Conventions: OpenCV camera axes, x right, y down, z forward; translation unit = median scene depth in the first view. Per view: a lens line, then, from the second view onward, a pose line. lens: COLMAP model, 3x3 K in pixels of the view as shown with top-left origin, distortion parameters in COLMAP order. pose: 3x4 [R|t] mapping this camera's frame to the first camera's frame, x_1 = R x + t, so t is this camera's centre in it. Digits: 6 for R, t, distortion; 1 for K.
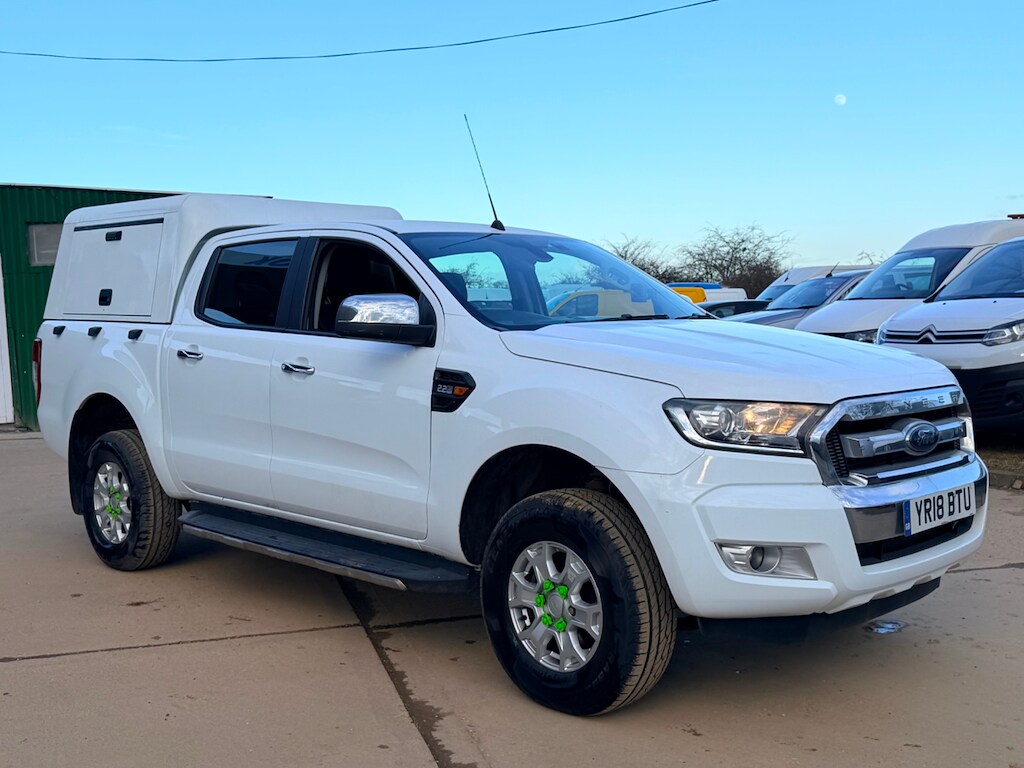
lens RADIAL K [[1125.9, 0, 508.8], [0, 1125.9, 386.8], [0, 0, 1]] dist [0.202679, -0.454590]
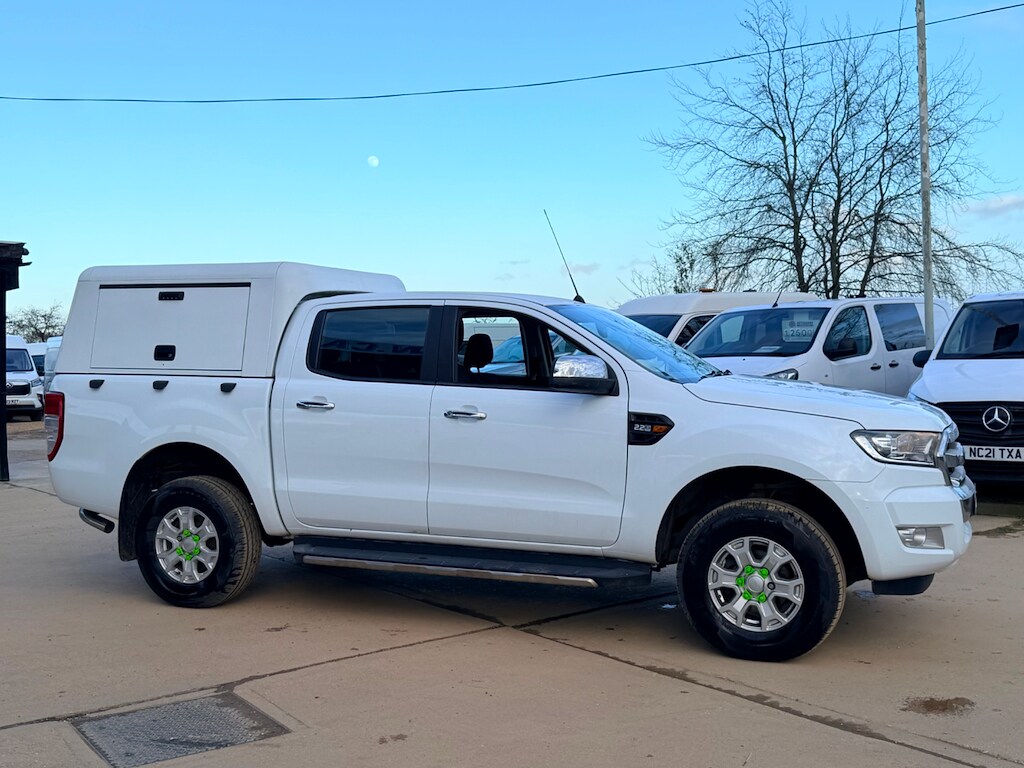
lens RADIAL K [[1125.9, 0, 508.8], [0, 1125.9, 386.8], [0, 0, 1]] dist [0.202679, -0.454590]
pose [[0.922311, -0.003738, 0.386430, -0.697038], [0.020574, 0.999010, -0.039442, 0.003139], [-0.385900, 0.044328, 0.921475, -0.150100]]
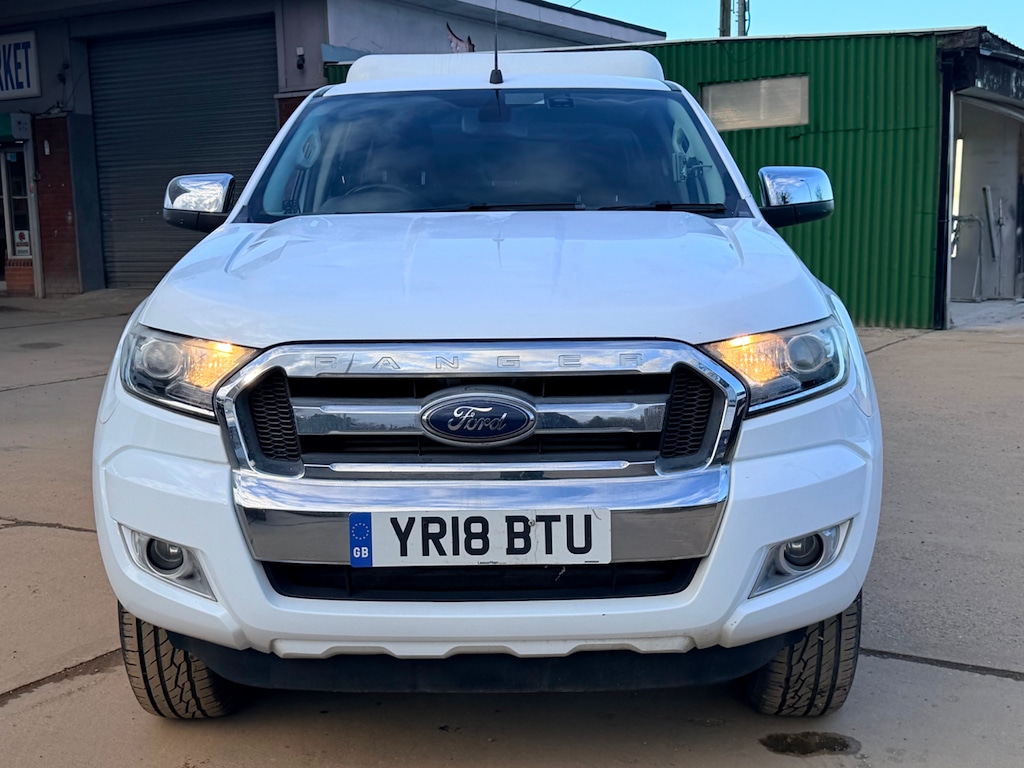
lens RADIAL K [[1351.4, 0, 508.7], [0, 1351.4, 392.1], [0, 0, 1]] dist [0.176712, -0.332713]
pose [[0.699060, 0.110749, -0.706434, 0.791116], [-0.047136, 0.992922, 0.109019, -0.043959], [0.713507, -0.042912, 0.699332, 0.462305]]
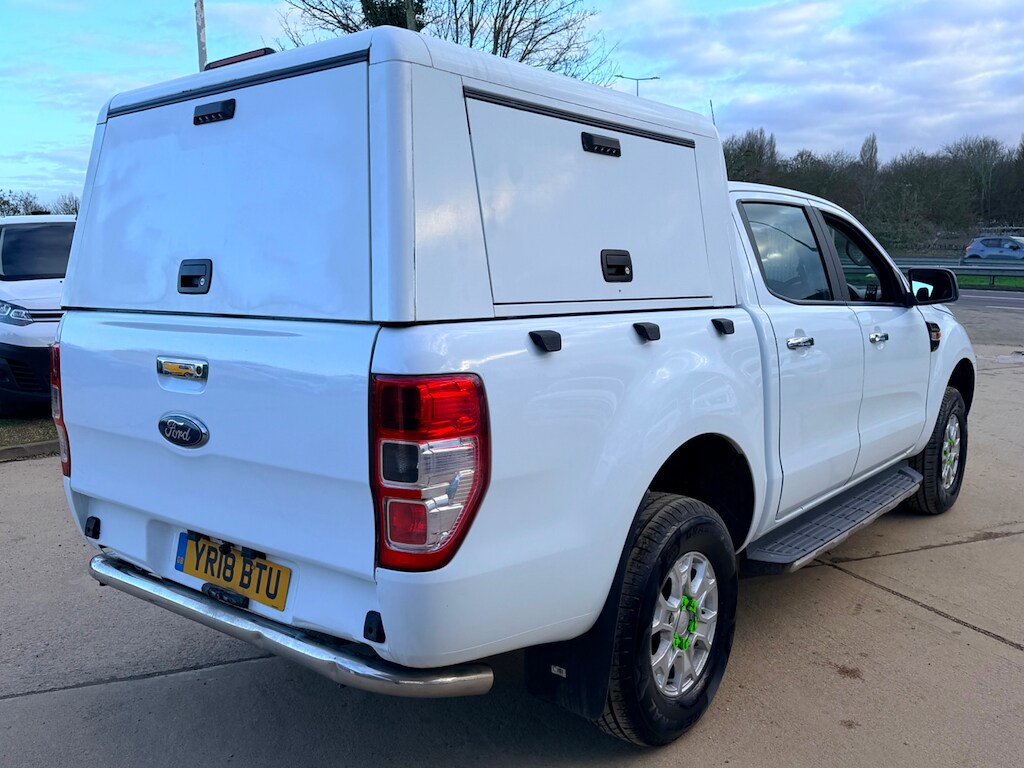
lens RADIAL K [[884.1, 0, 513.9], [0, 884.1, 386.8], [0, 0, 1]] dist [0.128466, -0.228777]
pose [[-0.114333, -0.115787, 0.986672, -1.113037], [0.077551, 0.989114, 0.125060, -0.115658], [-0.990411, 0.090816, -0.104109, 1.629036]]
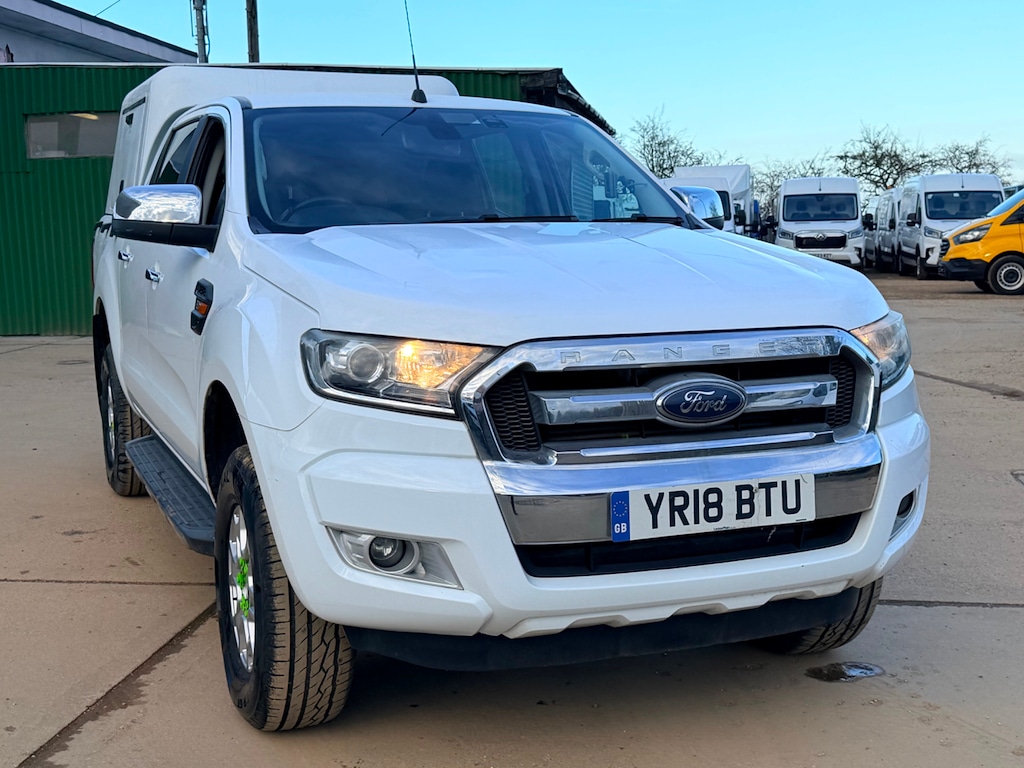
lens RADIAL K [[1347.2, 0, 506.3], [0, 1347.2, 391.1], [0, 0, 1]] dist [0.187382, -0.352554]
pose [[0.921072, 0.059593, -0.384806, 0.508467], [-0.033173, 0.996636, 0.074942, -0.016748], [0.387977, -0.056262, 0.919950, 0.194835]]
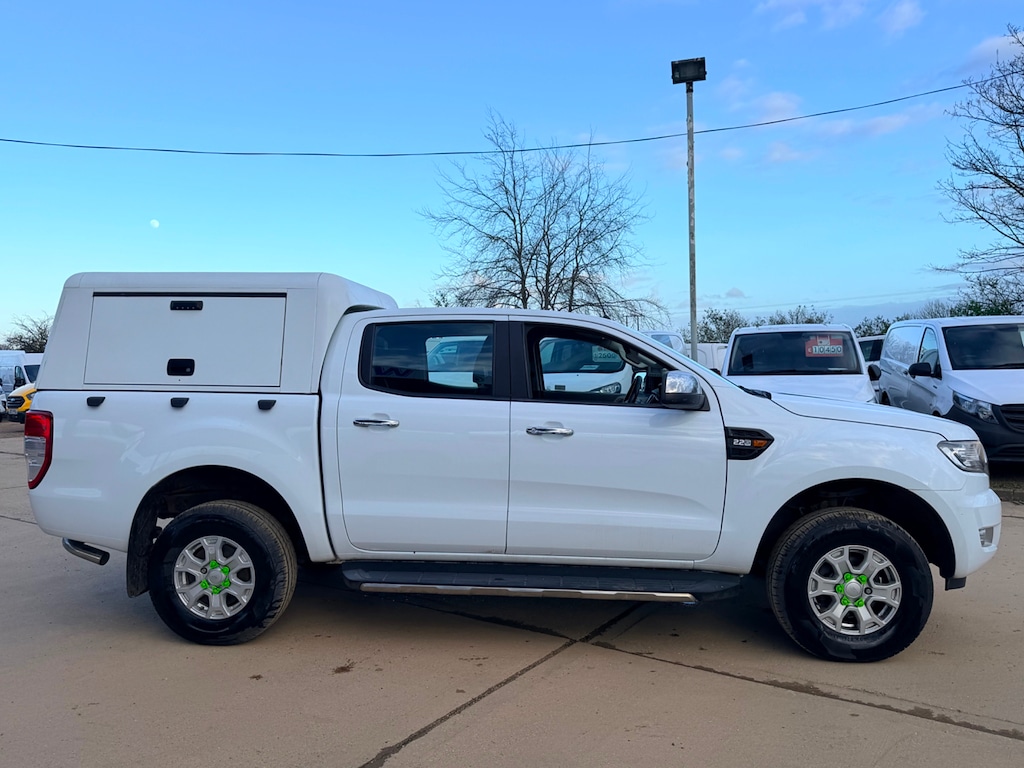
lens RADIAL K [[774.9, 0, 511.1], [0, 774.9, 386.3], [0, 0, 1]] dist [0.139466, -0.259123]
pose [[0.762535, -0.002230, 0.646943, -0.851912], [0.036593, 0.998542, -0.039689, -0.037019], [-0.645911, 0.053938, 0.761505, 0.460534]]
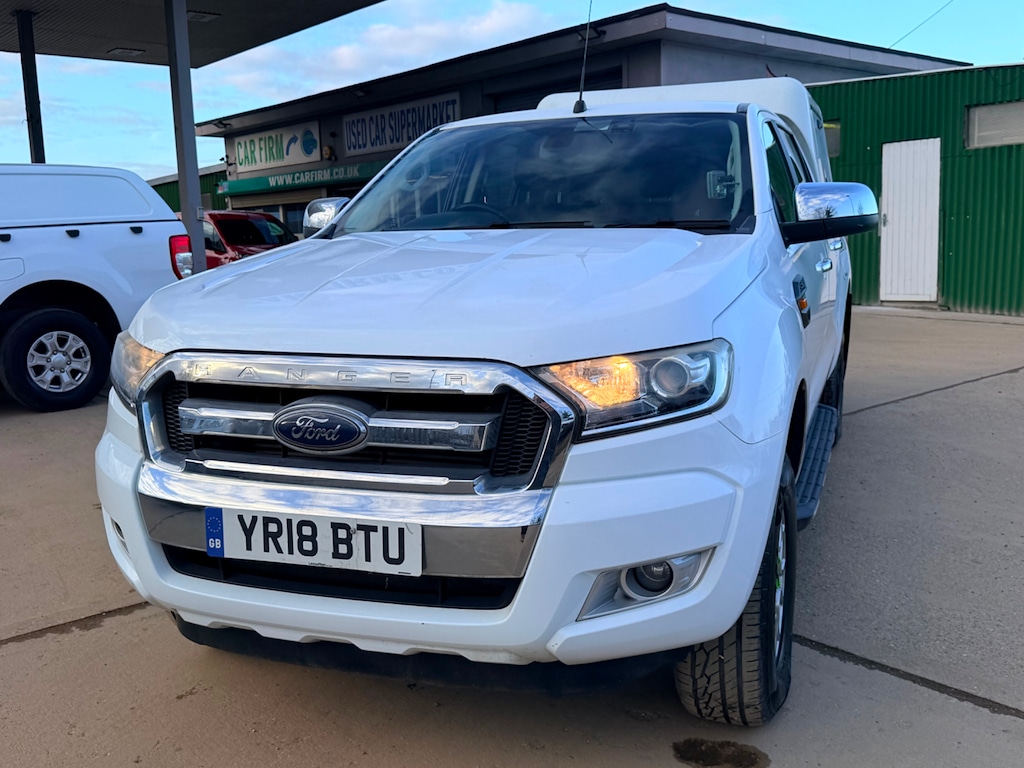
lens RADIAL K [[1007.6, 0, 517.9], [0, 1007.6, 391.4], [0, 0, 1]] dist [0.173179, -0.364309]
pose [[0.427984, 0.165088, -0.888581, 0.825664], [-0.046745, 0.985903, 0.160655, -0.066618], [0.902577, -0.027221, 0.429668, 0.773163]]
